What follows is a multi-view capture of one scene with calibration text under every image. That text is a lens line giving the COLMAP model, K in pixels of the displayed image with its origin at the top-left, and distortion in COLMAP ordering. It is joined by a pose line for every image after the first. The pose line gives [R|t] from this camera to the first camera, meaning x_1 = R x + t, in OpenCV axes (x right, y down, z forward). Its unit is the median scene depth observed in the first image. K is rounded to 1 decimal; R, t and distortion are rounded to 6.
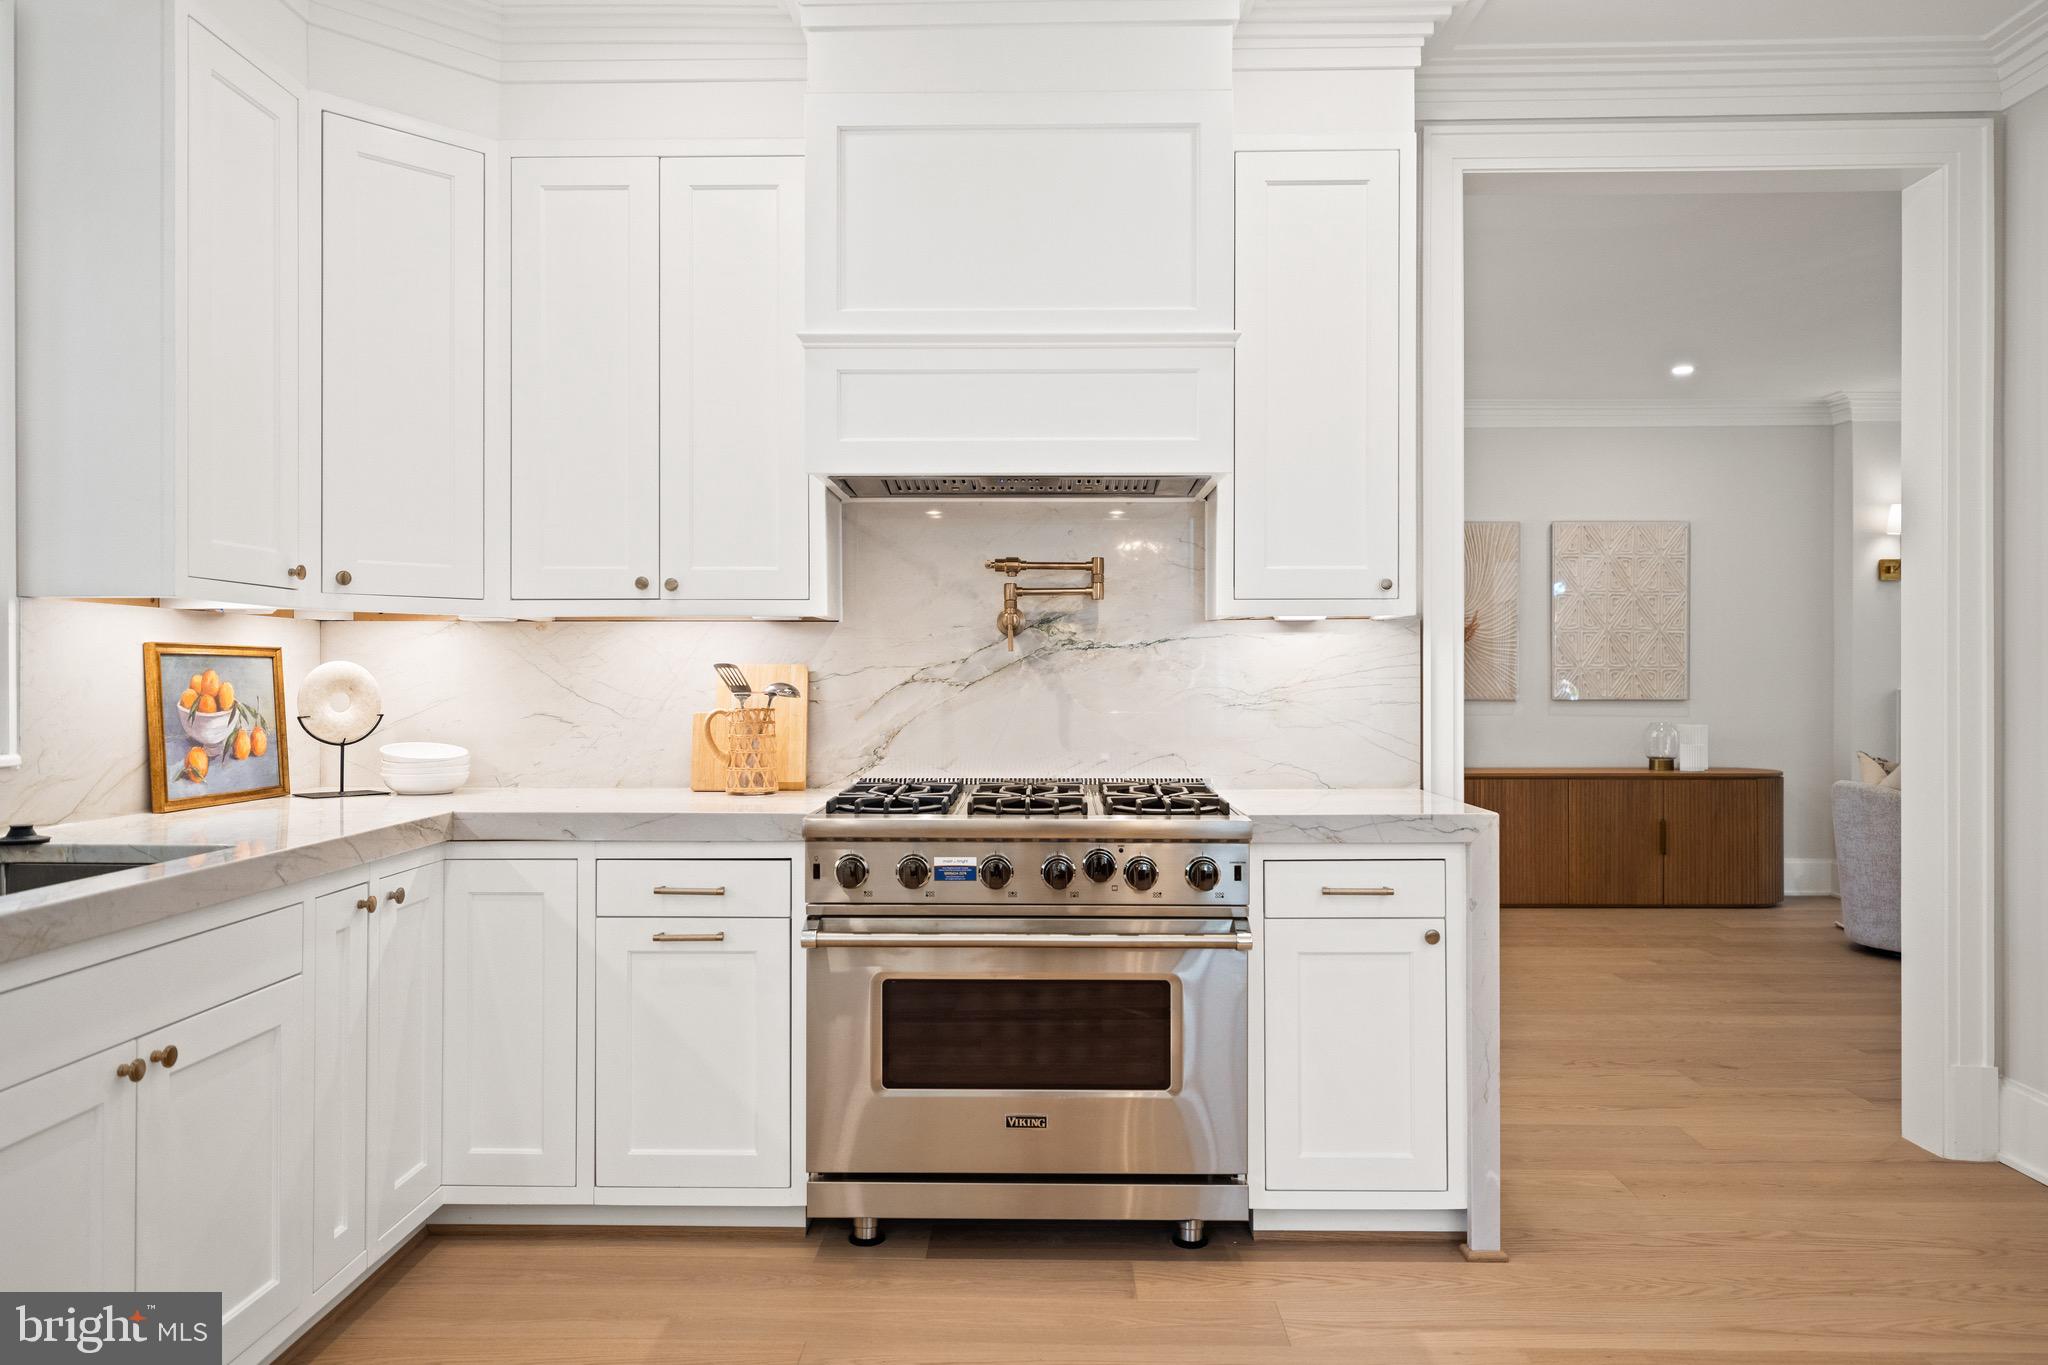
lens RADIAL K [[1406.6, 0, 1024.1], [0, 1406.6, 663.0], [0, 0, 1]] dist [0.004234, -0.002251]
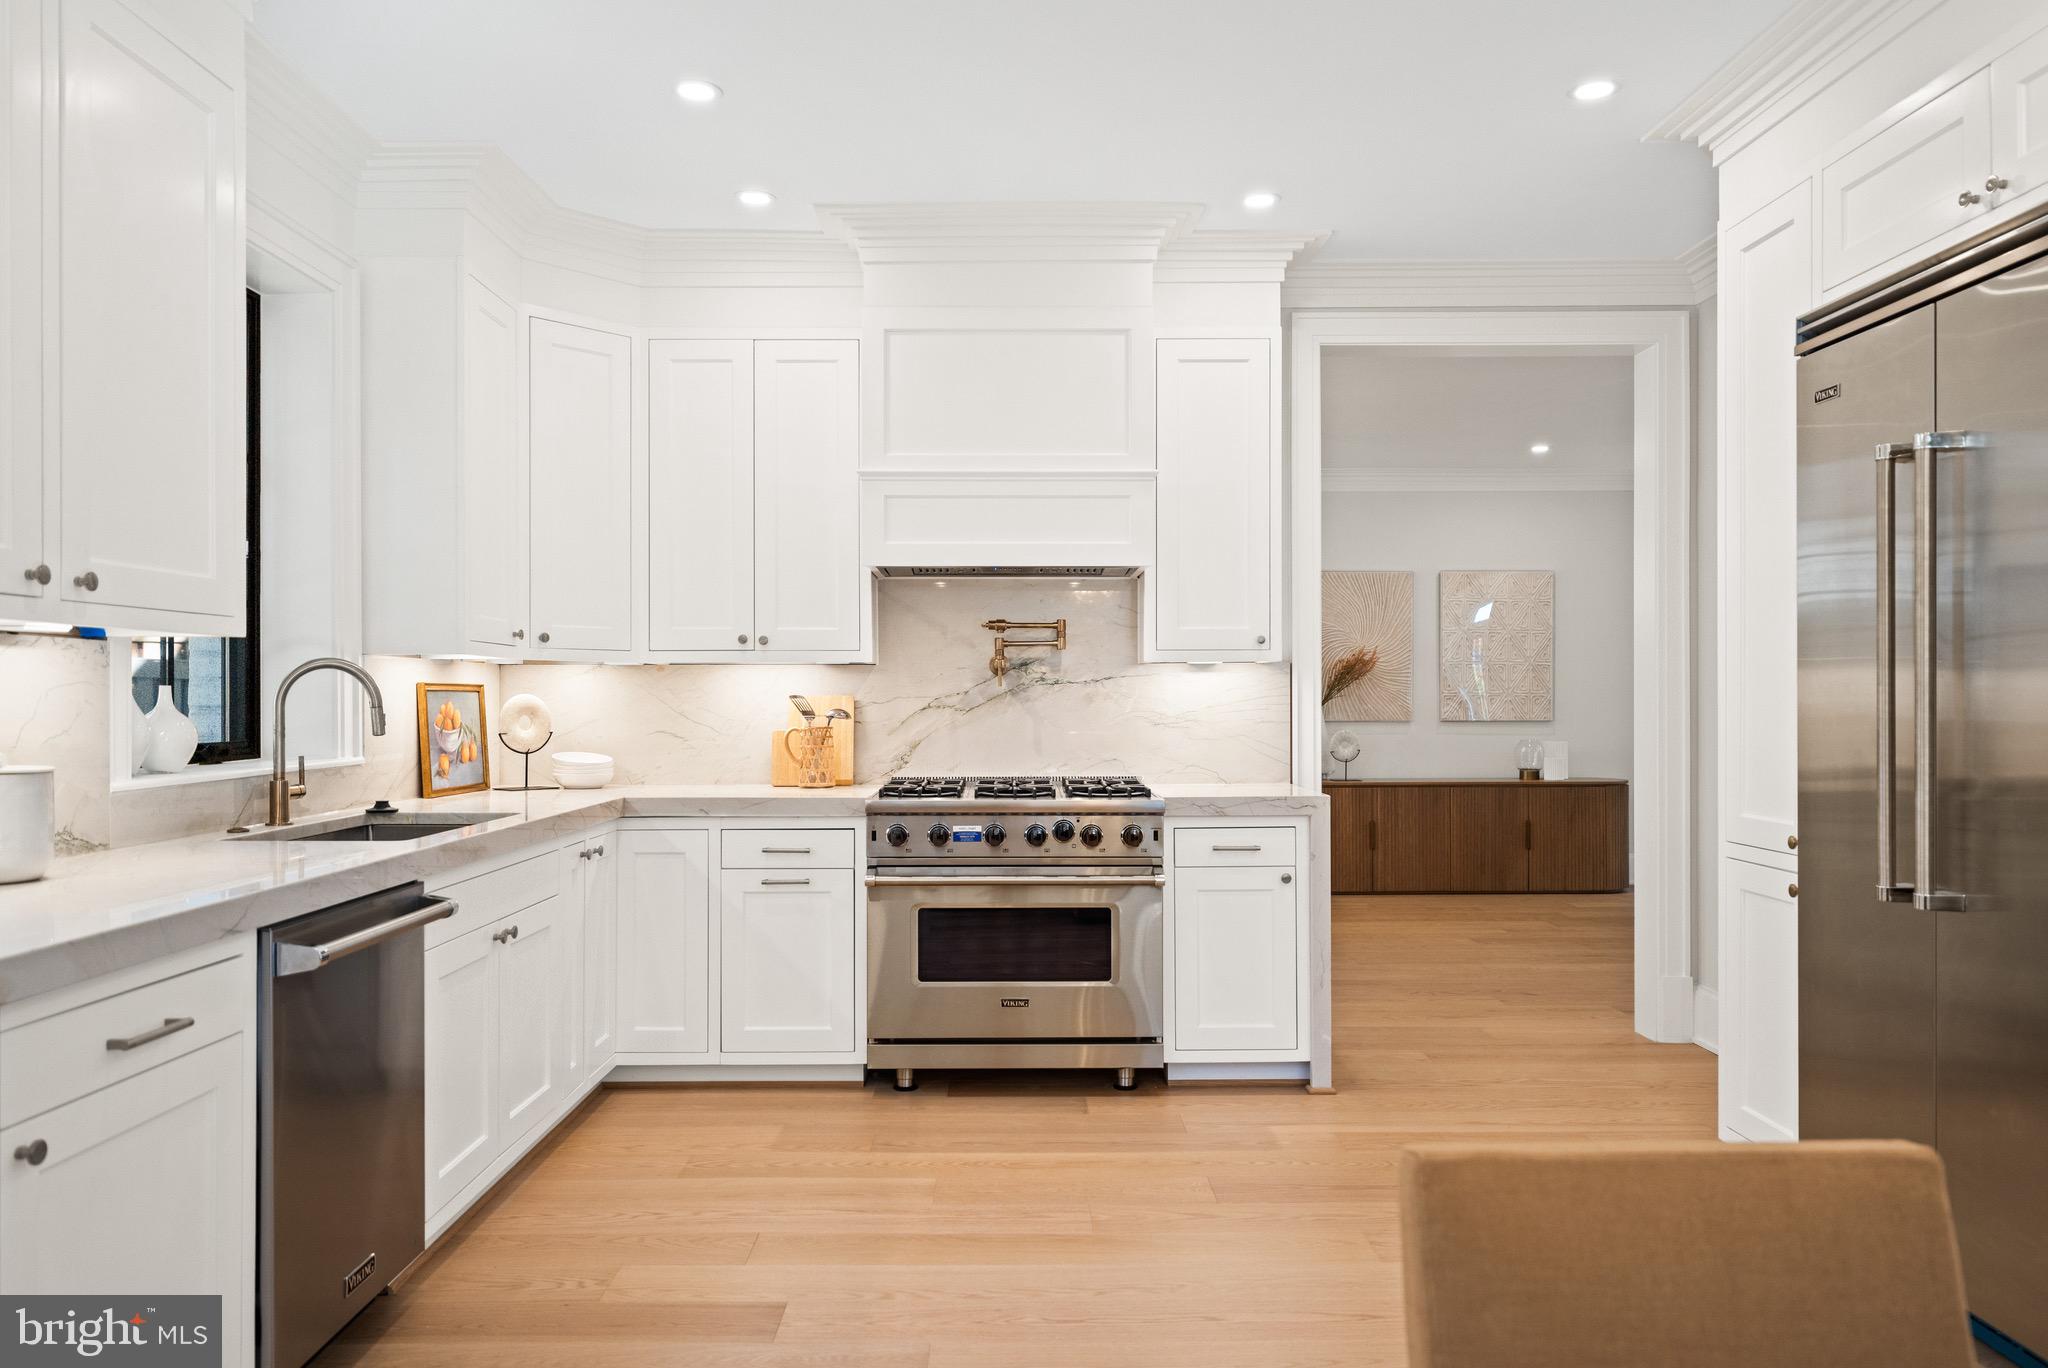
lens RADIAL K [[1419.5, 0, 1023.4], [0, 1419.5, 696.9], [0, 0, 1]] dist [0.004494, -0.000050]
pose [[0.999519, -0.001759, 0.030968, -0.033752], [0.001528, 0.999971, 0.007489, -0.009252], [-0.030980, -0.007438, 0.999492, -0.479222]]
